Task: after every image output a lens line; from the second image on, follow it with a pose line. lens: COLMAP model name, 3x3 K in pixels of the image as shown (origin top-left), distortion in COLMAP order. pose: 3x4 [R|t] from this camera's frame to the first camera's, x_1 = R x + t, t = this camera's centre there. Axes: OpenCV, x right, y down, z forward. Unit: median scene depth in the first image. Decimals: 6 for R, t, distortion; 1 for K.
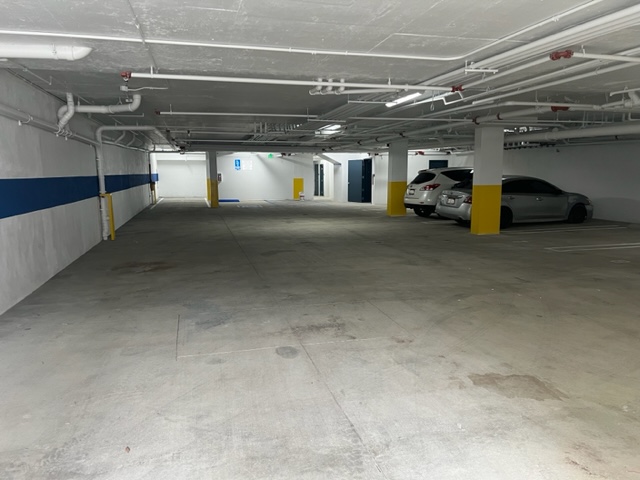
lens RADIAL K [[482.4, 0, 319.9], [0, 482.4, 241.4], [0, 0, 1]] dist [0.036038, -0.034421]
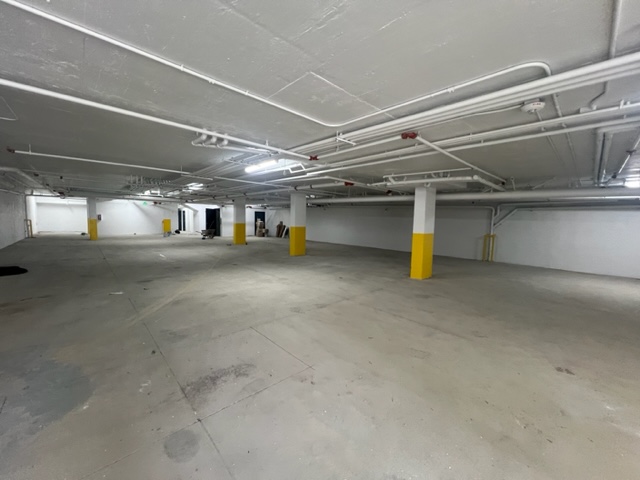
lens RADIAL K [[253.1, 0, 318.4], [0, 253.1, 239.3], [0, 0, 1]] dist [-0.005869, -0.000456]
pose [[0.875887, -0.010560, 0.482401, -0.022692], [0.039187, 0.998015, -0.049305, -0.023754], [-0.480923, 0.062089, 0.874562, 0.177081]]
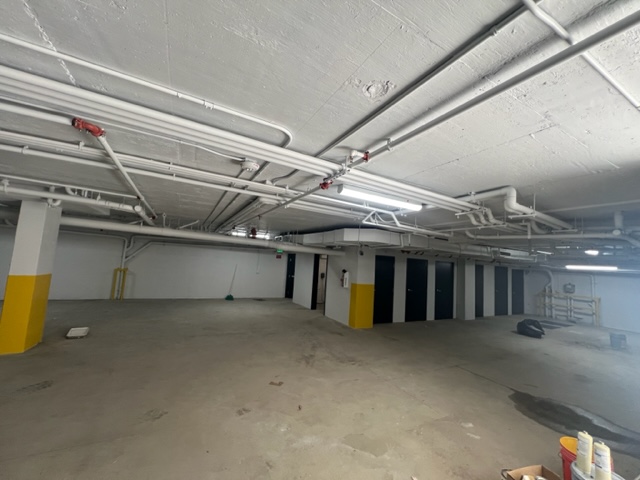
lens RADIAL K [[253.1, 0, 319.9], [0, 253.1, 237.3], [0, 0, 1]] dist [-0.005869, -0.000456]
pose [[-0.246986, 0.088574, 0.964962, 0.011278], [0.079415, 0.994314, -0.070942, -0.051053], [-0.965759, 0.059111, -0.252616, 0.254561]]
